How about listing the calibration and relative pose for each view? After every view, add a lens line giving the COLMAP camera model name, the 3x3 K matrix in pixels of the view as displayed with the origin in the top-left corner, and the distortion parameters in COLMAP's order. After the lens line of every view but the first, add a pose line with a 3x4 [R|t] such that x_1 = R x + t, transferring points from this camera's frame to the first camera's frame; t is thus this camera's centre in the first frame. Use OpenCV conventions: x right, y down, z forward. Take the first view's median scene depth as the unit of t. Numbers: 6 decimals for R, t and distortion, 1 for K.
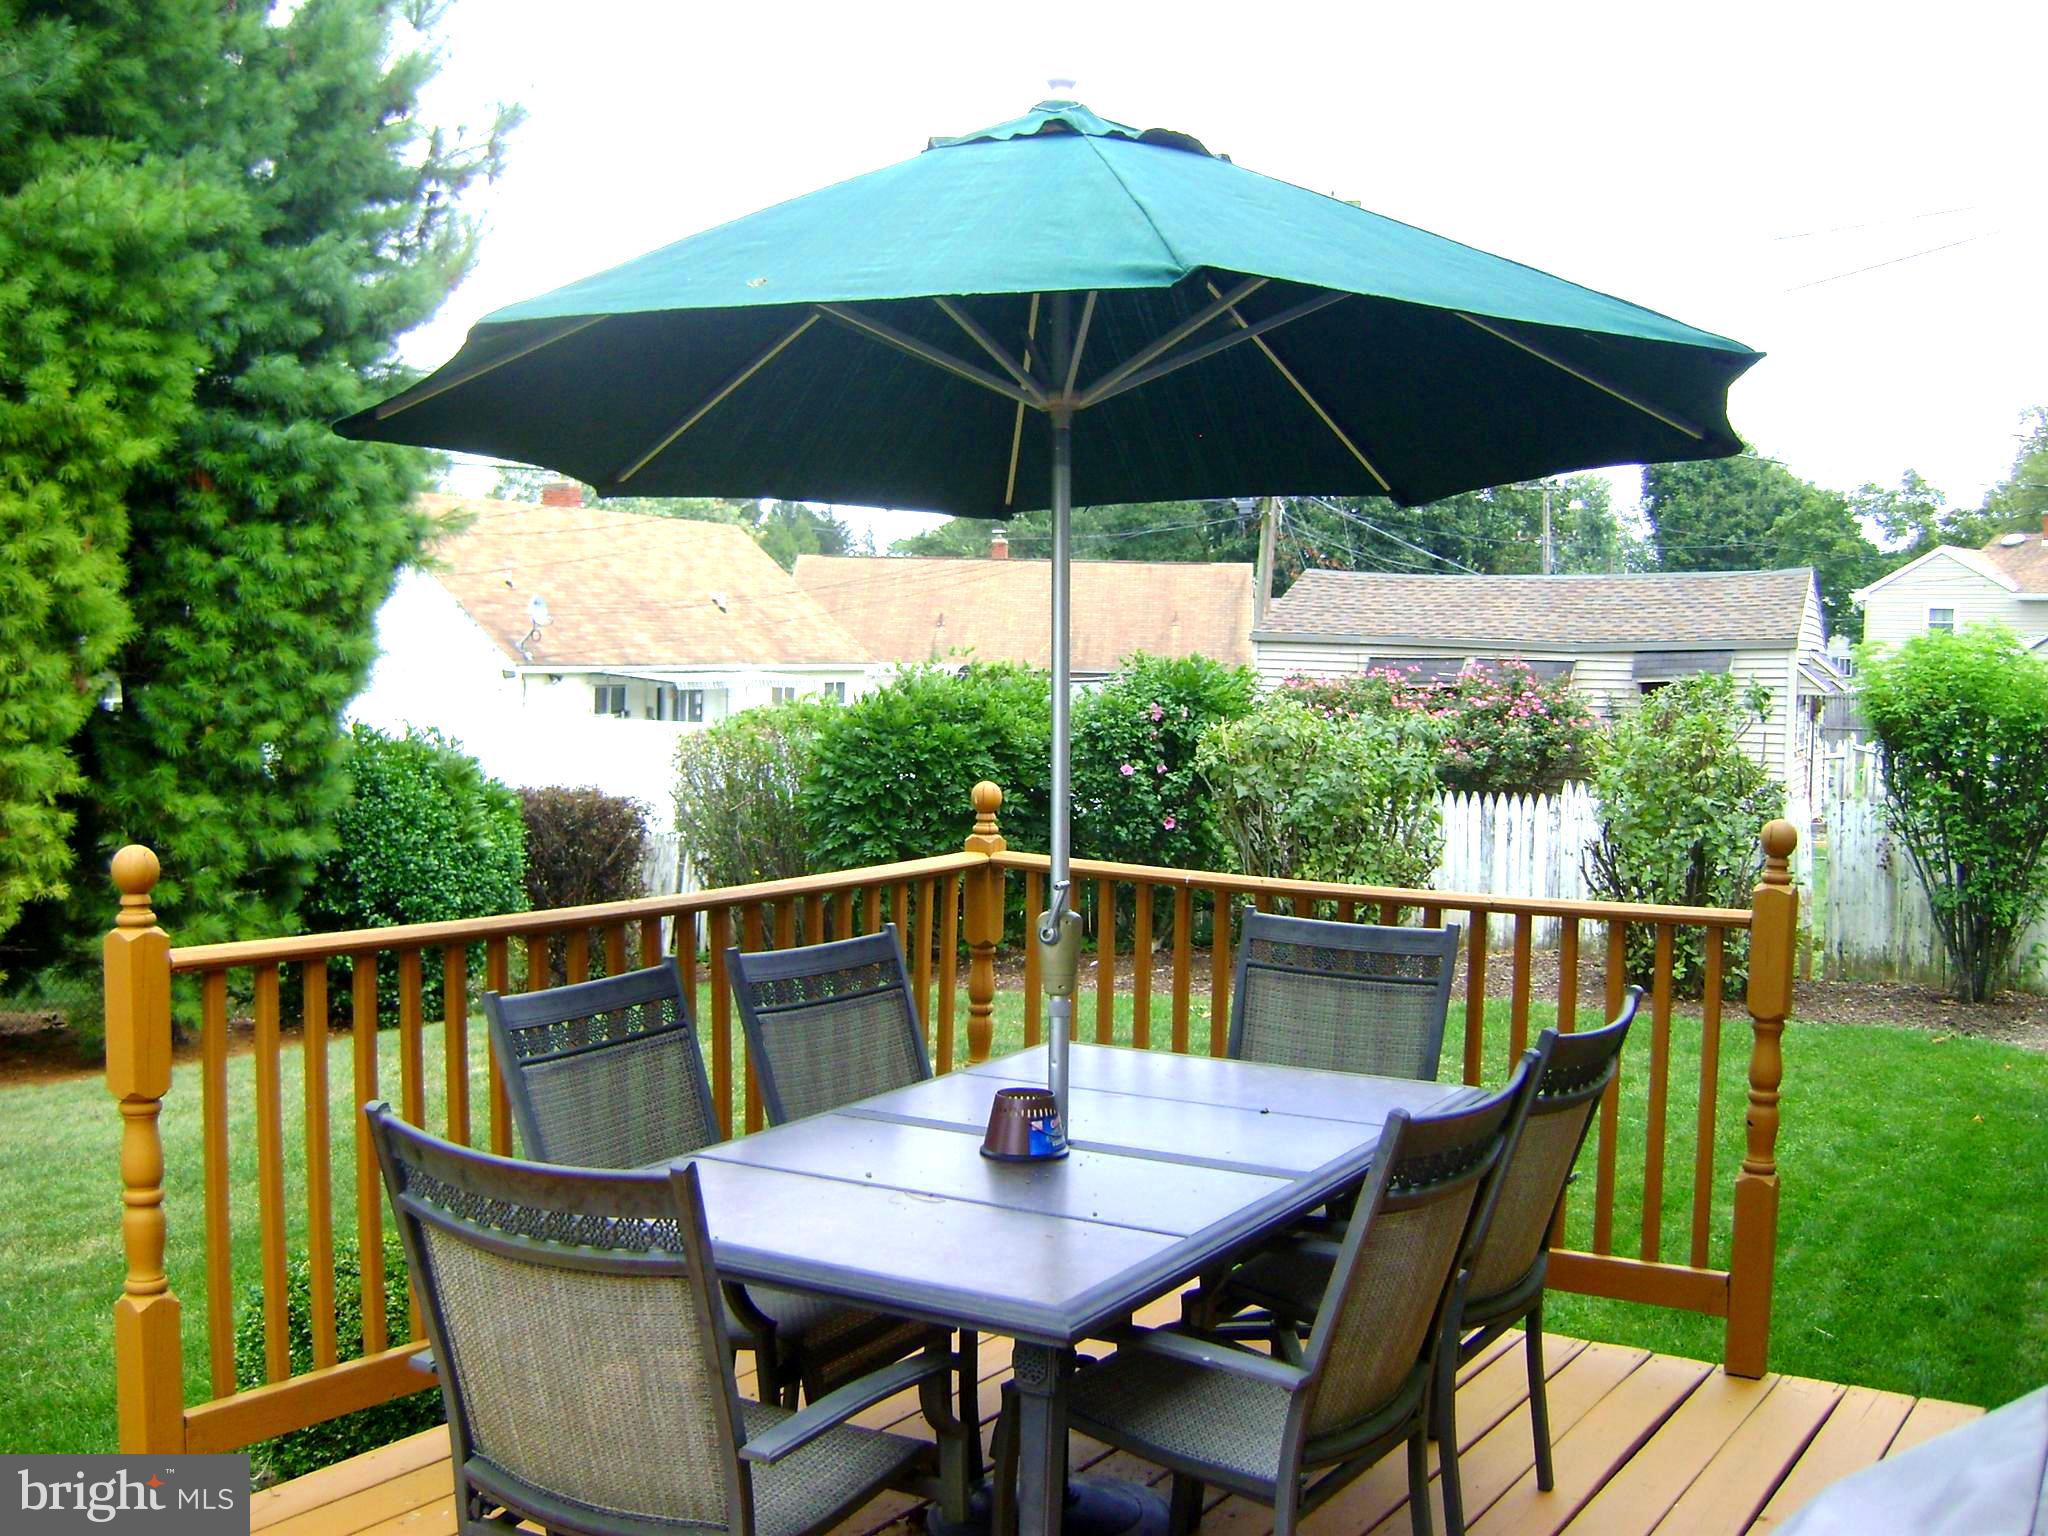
lens RADIAL K [[2122.5, 0, 1024.0], [0, 2122.5, 768.0], [0, 0, 1]] dist [-0.152537, 0.105057]
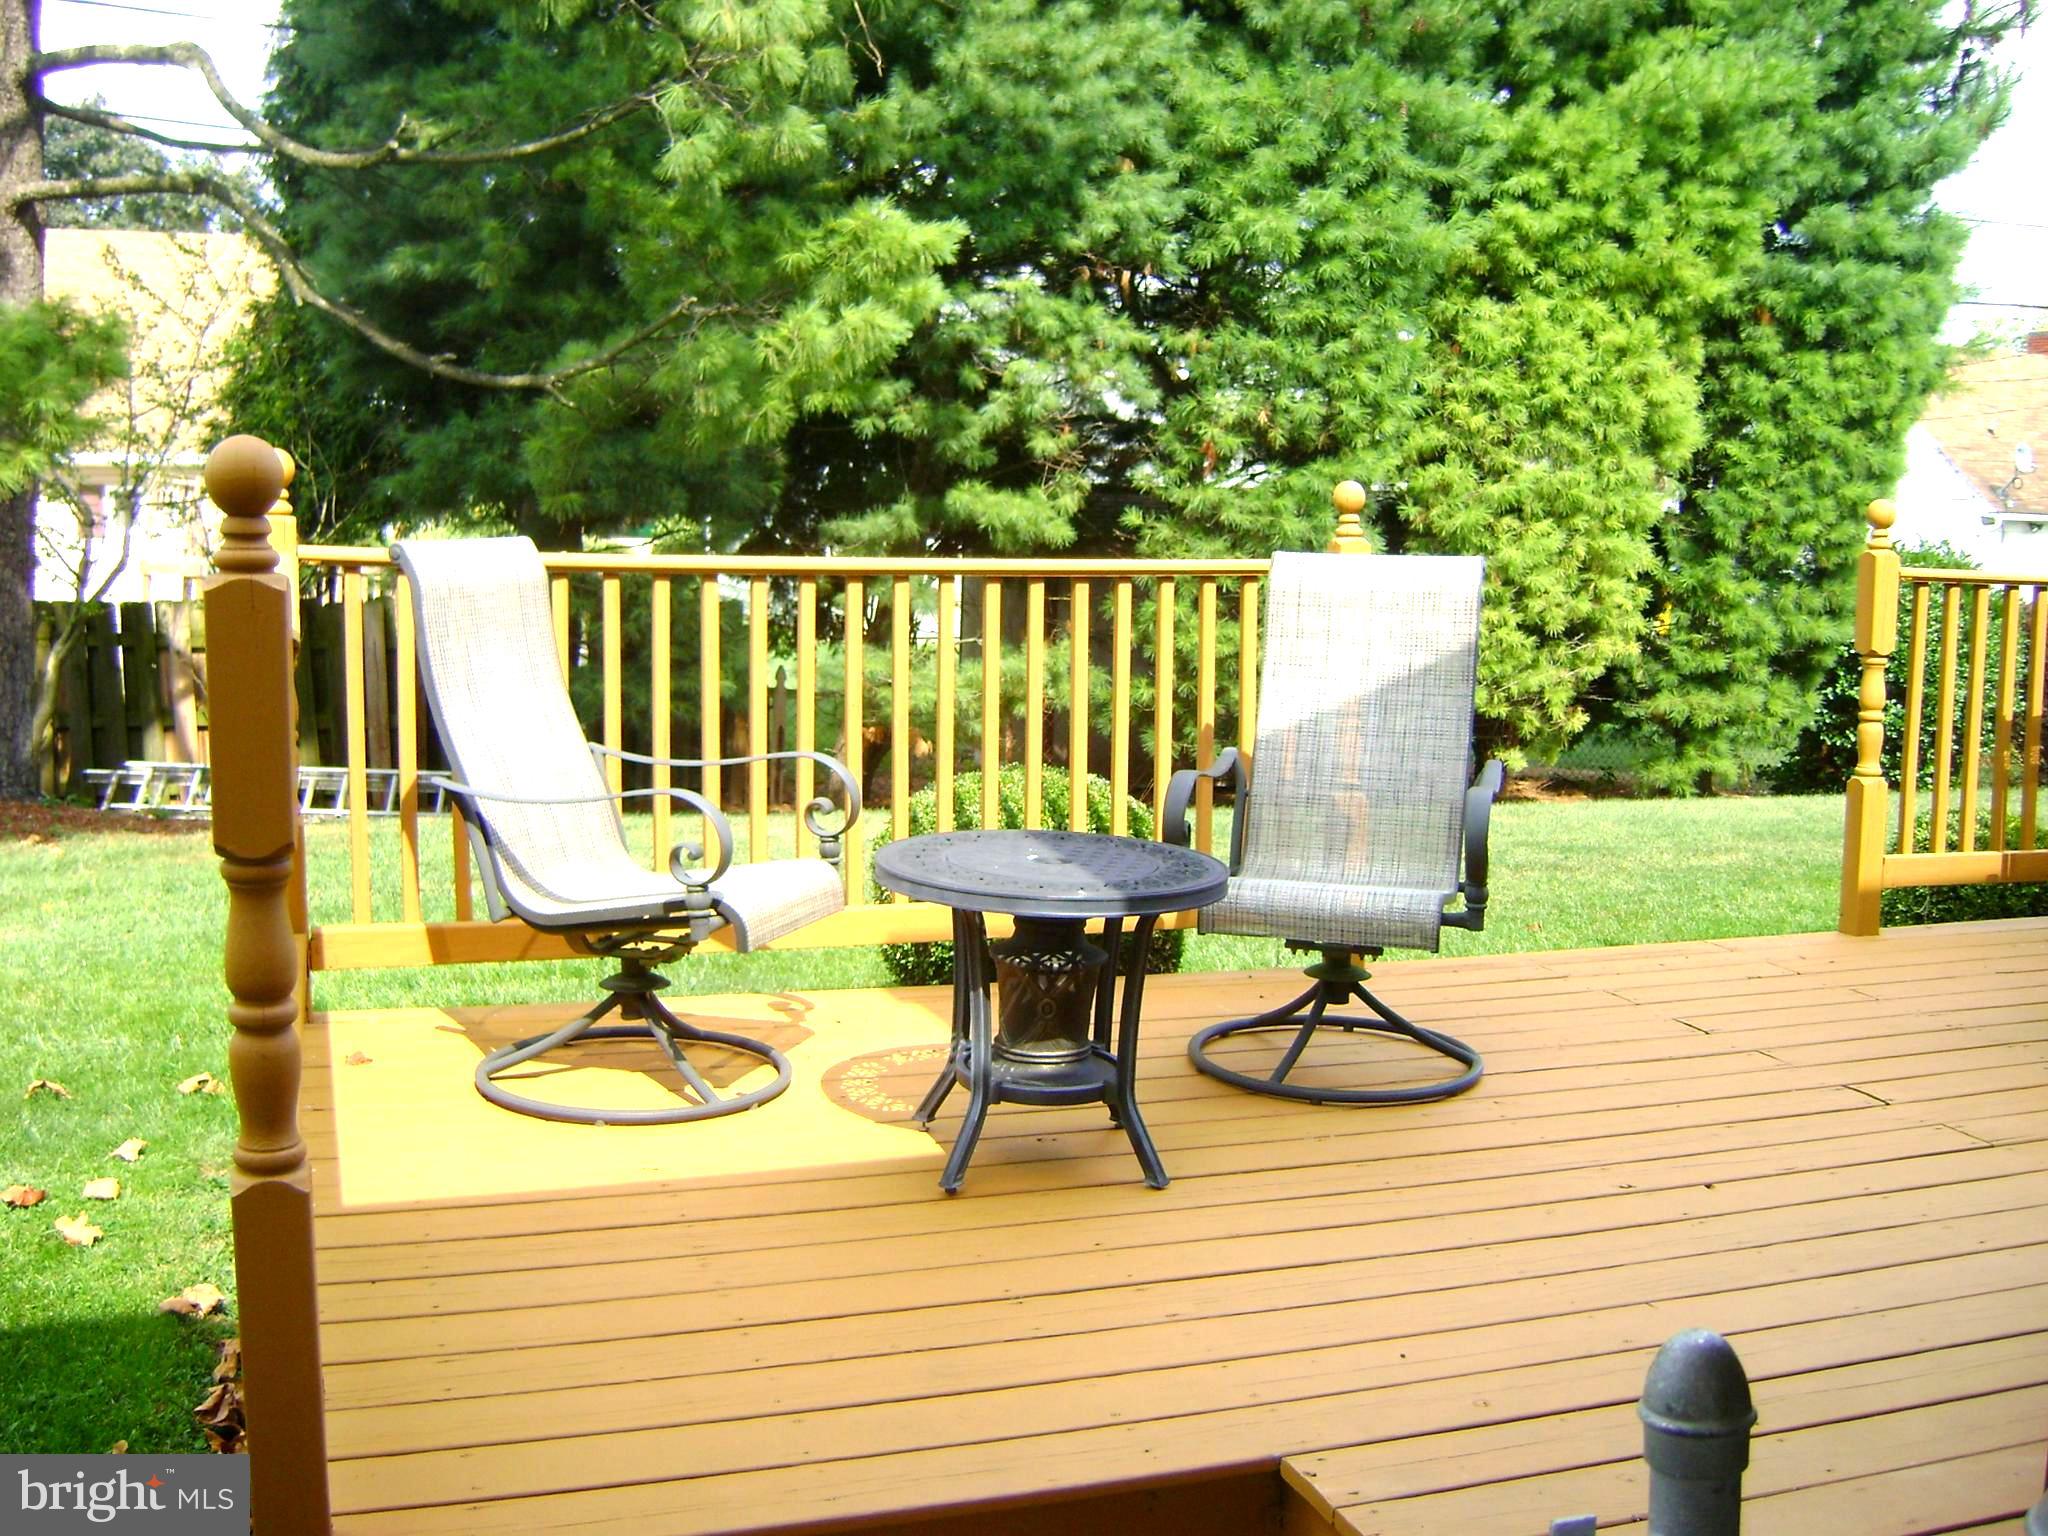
lens RADIAL K [[2075.2, 0, 1024.0], [0, 2075.2, 768.0], [0, 0, 1]] dist [-0.094705, 0.015912]
pose [[0.786147, 0.074021, -0.613591, 0.005176], [-0.036518, 0.996631, 0.073443, 0.048130], [0.616960, -0.035330, 0.786201, -0.182400]]
